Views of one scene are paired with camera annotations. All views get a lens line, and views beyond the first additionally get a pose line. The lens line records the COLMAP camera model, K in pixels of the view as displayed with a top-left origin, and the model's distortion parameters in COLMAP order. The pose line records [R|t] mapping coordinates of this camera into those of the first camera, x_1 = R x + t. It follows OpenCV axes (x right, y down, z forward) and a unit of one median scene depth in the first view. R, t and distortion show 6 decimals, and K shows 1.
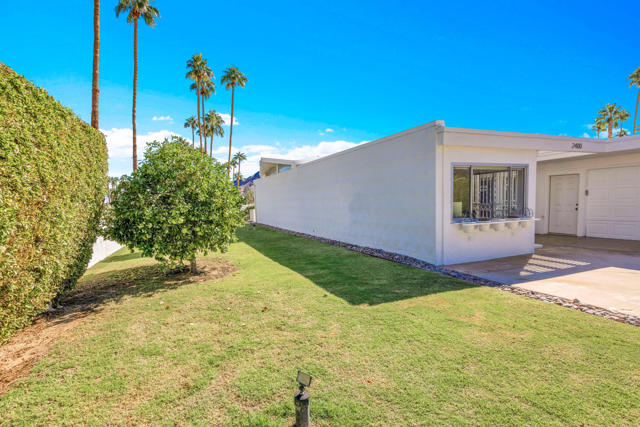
lens RADIAL K [[321.1, 0, 322.0], [0, 321.1, 236.2], [0, 0, 1]] dist [-0.014262, -0.000636]
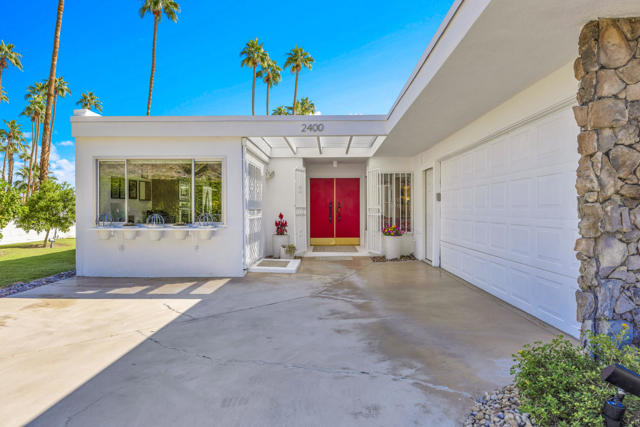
lens RADIAL K [[422.2, 0, 322.6], [0, 422.2, 210.3], [0, 0, 1]] dist [0.001177, 0.002101]
pose [[0.912641, 0.032216, -0.407490, 0.419149], [-0.071670, 0.994058, -0.081928, -0.011106], [0.402429, 0.103975, 0.909527, 0.064475]]
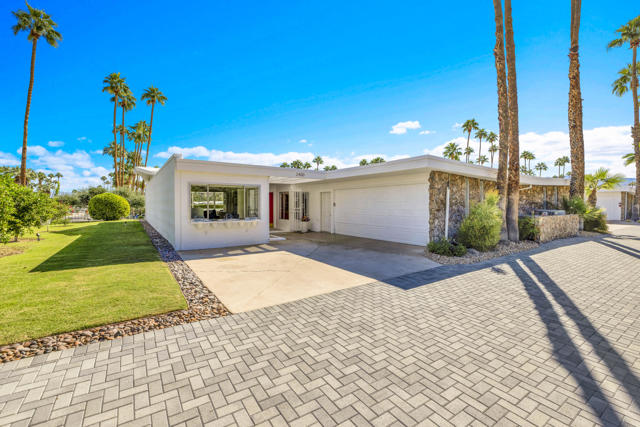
lens RADIAL K [[276.2, 0, 324.7], [0, 276.2, 210.3], [0, 0, 1]] dist [0.004369, -0.000095]
pose [[0.978588, 0.029133, 0.203759, 0.225803], [-0.010666, 0.995780, -0.091146, 0.005074], [-0.205554, 0.087021, 0.974769, -0.118908]]
